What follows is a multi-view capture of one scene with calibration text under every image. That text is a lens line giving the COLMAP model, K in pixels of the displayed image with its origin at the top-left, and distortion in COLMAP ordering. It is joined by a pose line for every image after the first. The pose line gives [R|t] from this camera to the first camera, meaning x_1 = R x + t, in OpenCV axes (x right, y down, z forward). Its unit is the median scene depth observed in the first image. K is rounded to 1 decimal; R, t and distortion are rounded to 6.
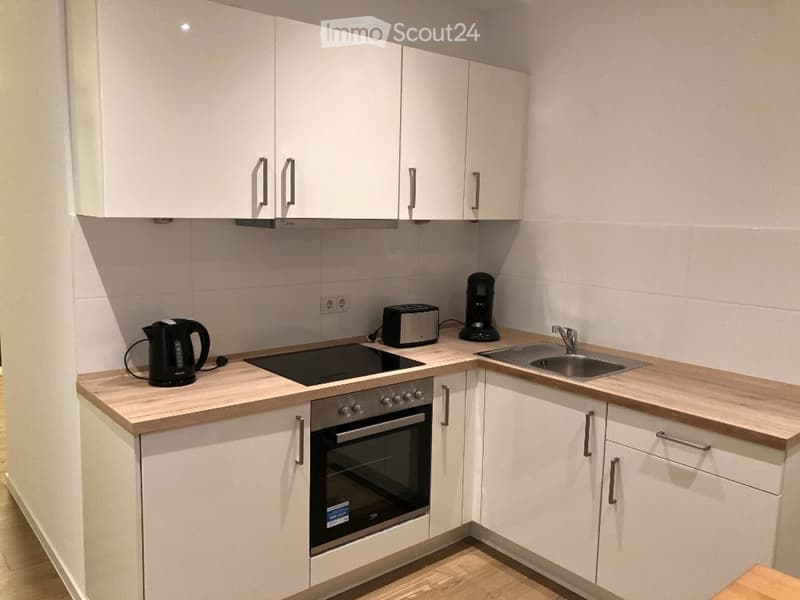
lens RADIAL K [[664.8, 0, 398.5], [0, 664.8, 290.8], [0, 0, 1]] dist [0.009703, -0.008039]
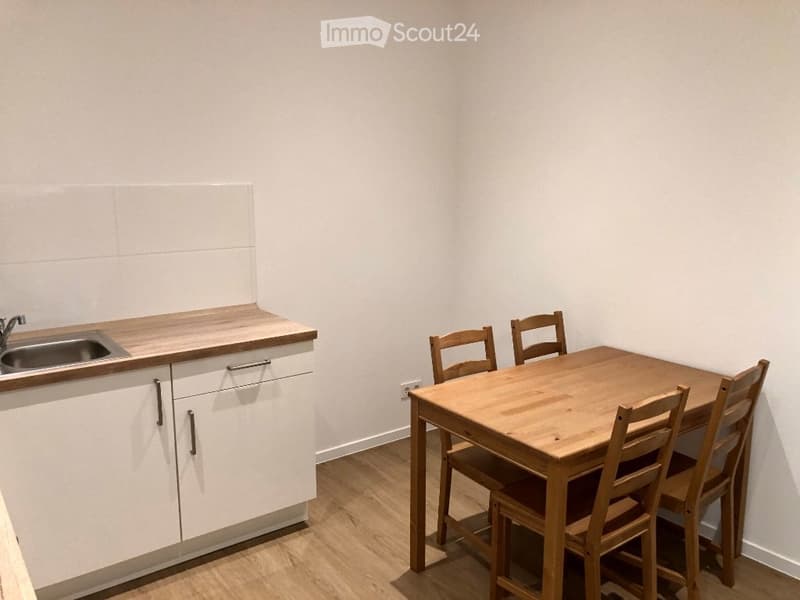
lens RADIAL K [[664.8, 0, 398.5], [0, 664.8, 290.8], [0, 0, 1]] dist [0.009703, -0.008039]
pose [[0.053301, -0.195924, 0.979169, -0.613006], [0.131091, 0.973450, 0.187644, -0.080866], [-0.989936, 0.118359, 0.077570, 0.550577]]
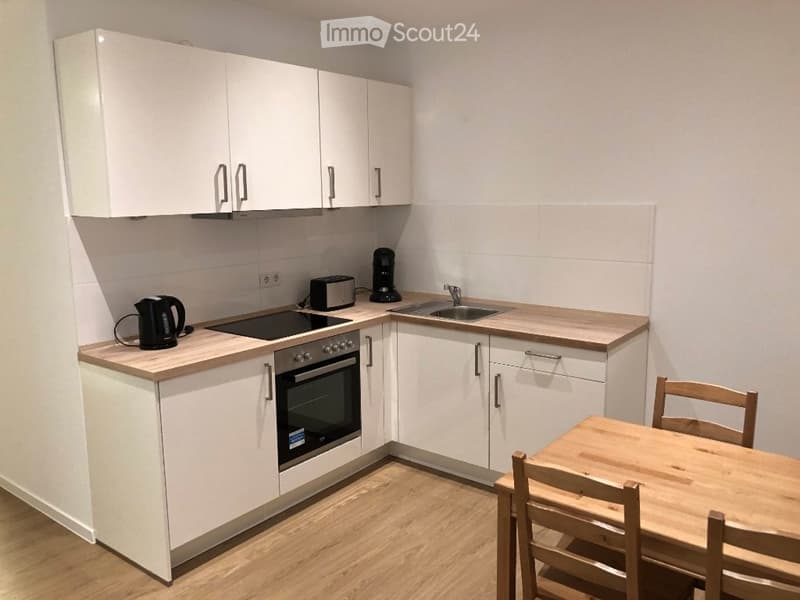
lens RADIAL K [[655.6, 0, 397.6], [0, 655.6, 298.0], [0, 0, 1]] dist [0.048464, -0.073476]
pose [[0.977312, -0.069336, 0.200134, -0.136407], [0.061617, 0.997105, 0.044549, 0.017876], [-0.202643, -0.031207, 0.978755, -0.283480]]
